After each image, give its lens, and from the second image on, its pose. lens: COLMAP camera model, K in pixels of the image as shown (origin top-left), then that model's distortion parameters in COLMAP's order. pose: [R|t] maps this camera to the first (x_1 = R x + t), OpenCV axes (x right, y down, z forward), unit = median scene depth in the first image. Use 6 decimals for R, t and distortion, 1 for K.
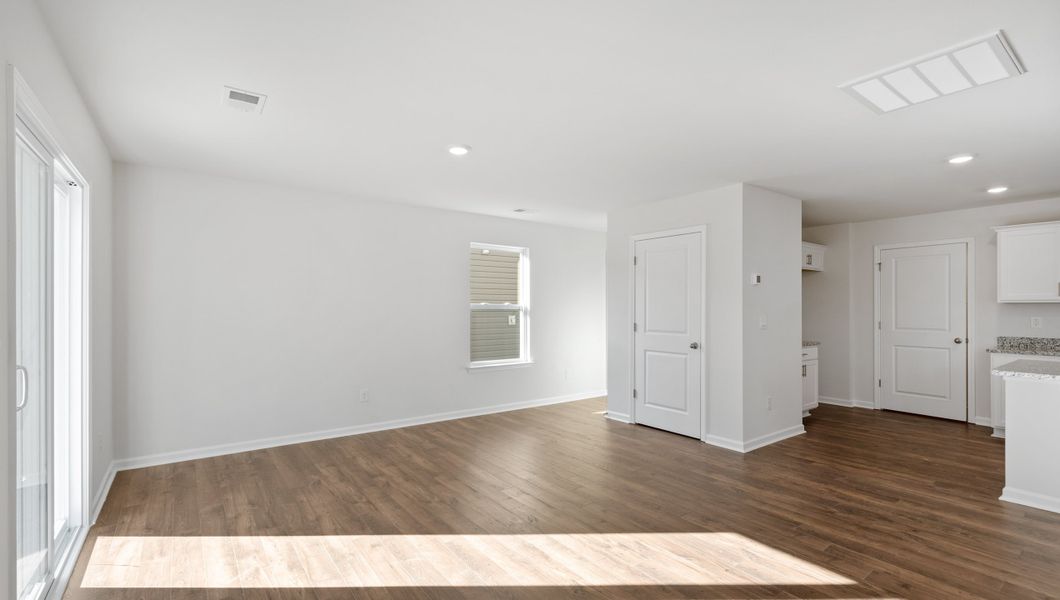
lens RADIAL K [[462.9, 0, 523.2], [0, 462.9, 304.8], [0, 0, 1]] dist [0.001810, 0.000306]
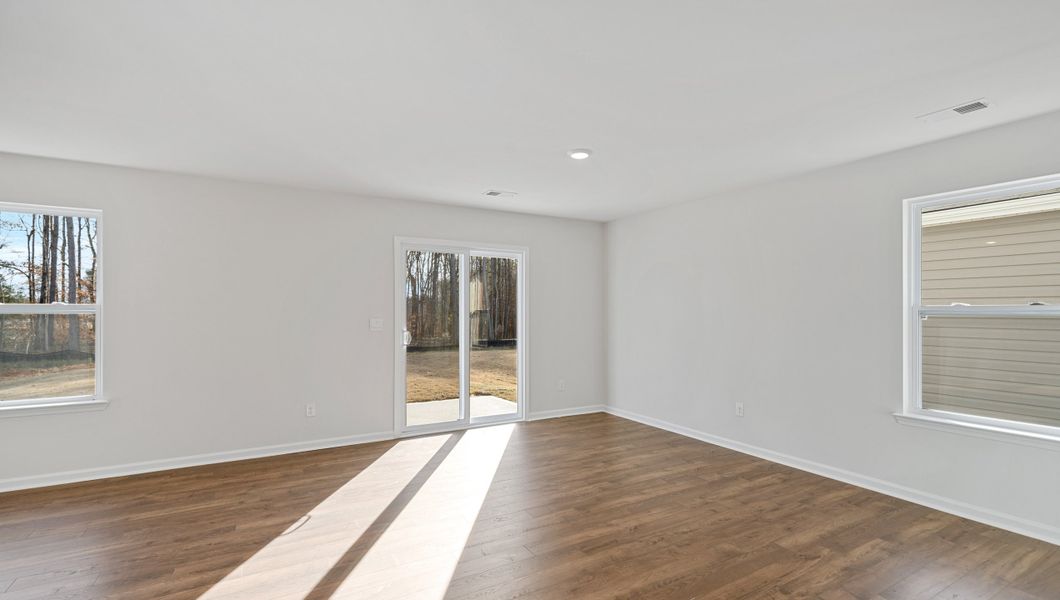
lens RADIAL K [[462.9, 0, 518.3], [0, 462.9, 315.6], [0, 0, 1]] dist [0.001810, 0.000306]
pose [[-0.115013, 0.006813, -0.993341, 0.691933], [0.006005, 0.999963, 0.006163, 0.004238], [0.993346, -0.005257, -0.115049, 0.777197]]
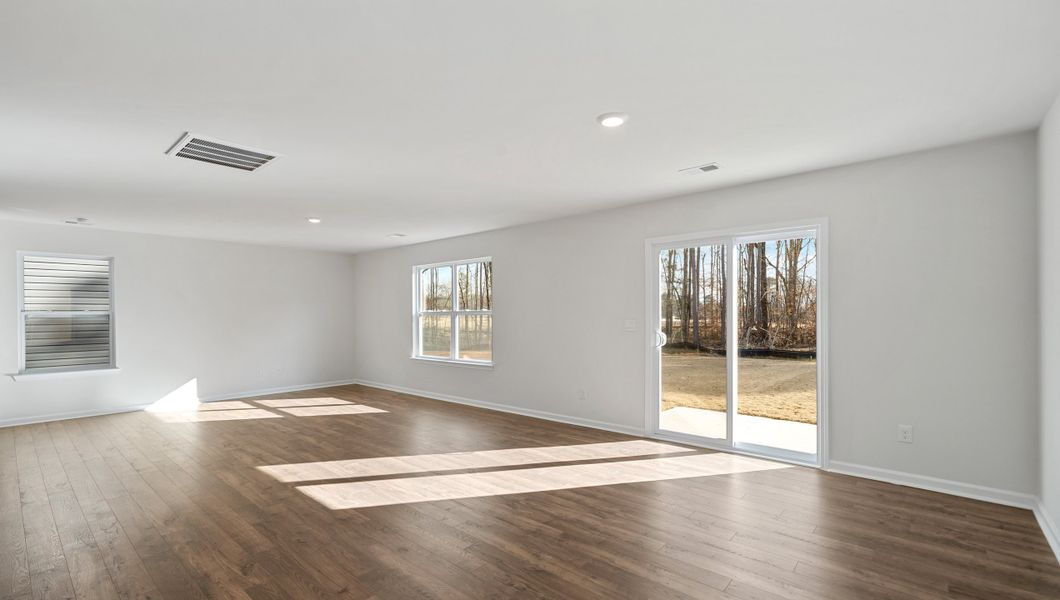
lens RADIAL K [[462.9, 0, 522.8], [0, 462.9, 313.5], [0, 0, 1]] dist [0.001810, 0.000306]
pose [[-0.976341, 0.004736, -0.216184, 0.155310], [0.007330, 0.999910, -0.011201, 0.013153], [0.216111, -0.012521, -0.976288, 1.401552]]
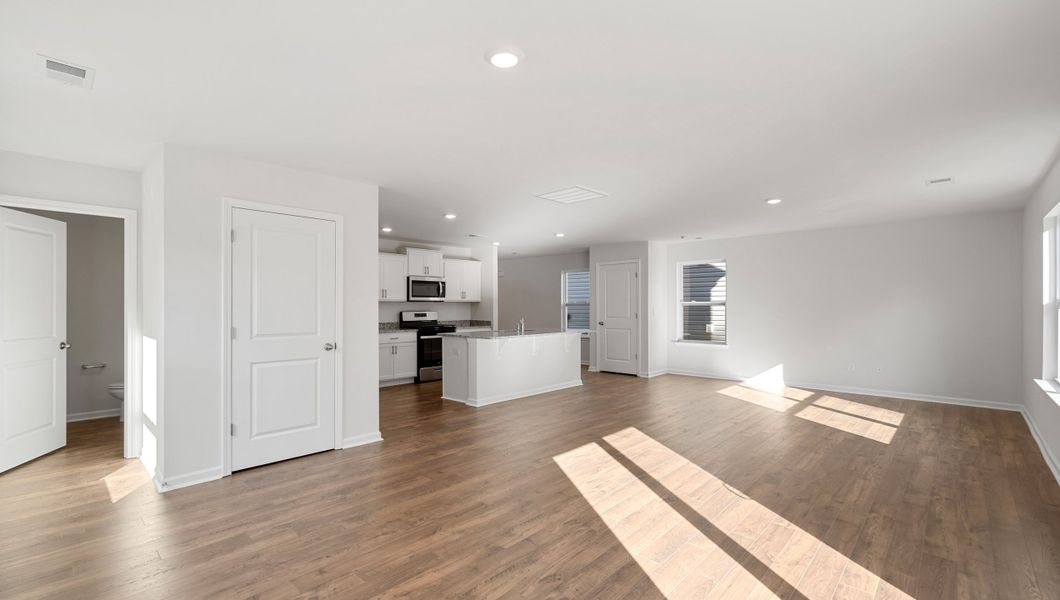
lens RADIAL K [[462.9, 0, 510.7], [0, 462.9, 302.6], [0, 0, 1]] dist [0.001810, 0.000306]
pose [[-0.160707, 0.004420, 0.986992, -0.616652], [-0.006696, 0.999962, -0.005569, 0.005775], [-0.986979, -0.007504, -0.160672, 0.867493]]
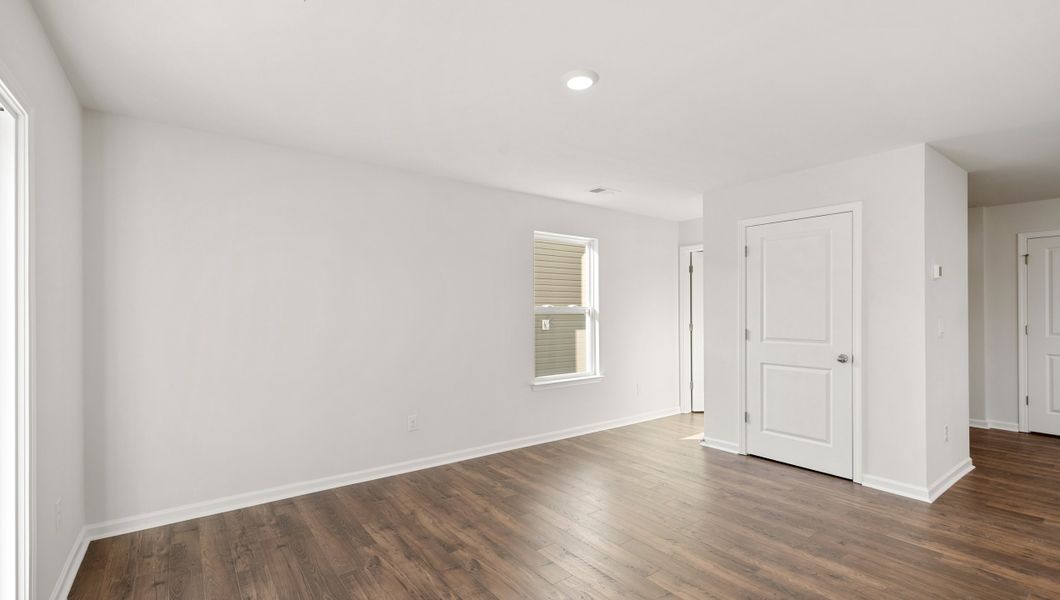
lens RADIAL K [[462.9, 0, 522.0], [0, 462.9, 309.2], [0, 0, 1]] dist [0.001810, 0.000306]
pose [[0.999991, -0.004116, -0.000326, -0.179704], [0.004116, 0.999990, 0.001731, 0.002272], [0.000319, -0.001732, 0.999998, 0.245833]]
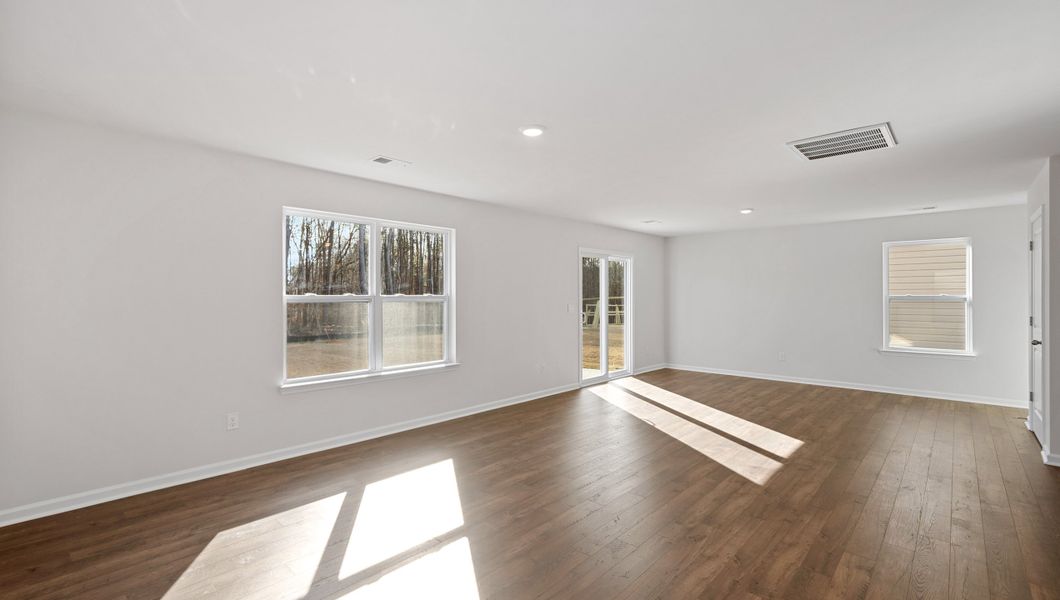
lens RADIAL K [[462.9, 0, 513.0], [0, 462.9, 294.8], [0, 0, 1]] dist [0.001810, 0.000306]
pose [[0.174423, -0.008508, -0.984634, 1.150128], [0.009980, 0.999927, -0.006873, -0.006933], [0.984620, -0.008628, 0.174495, -0.146521]]
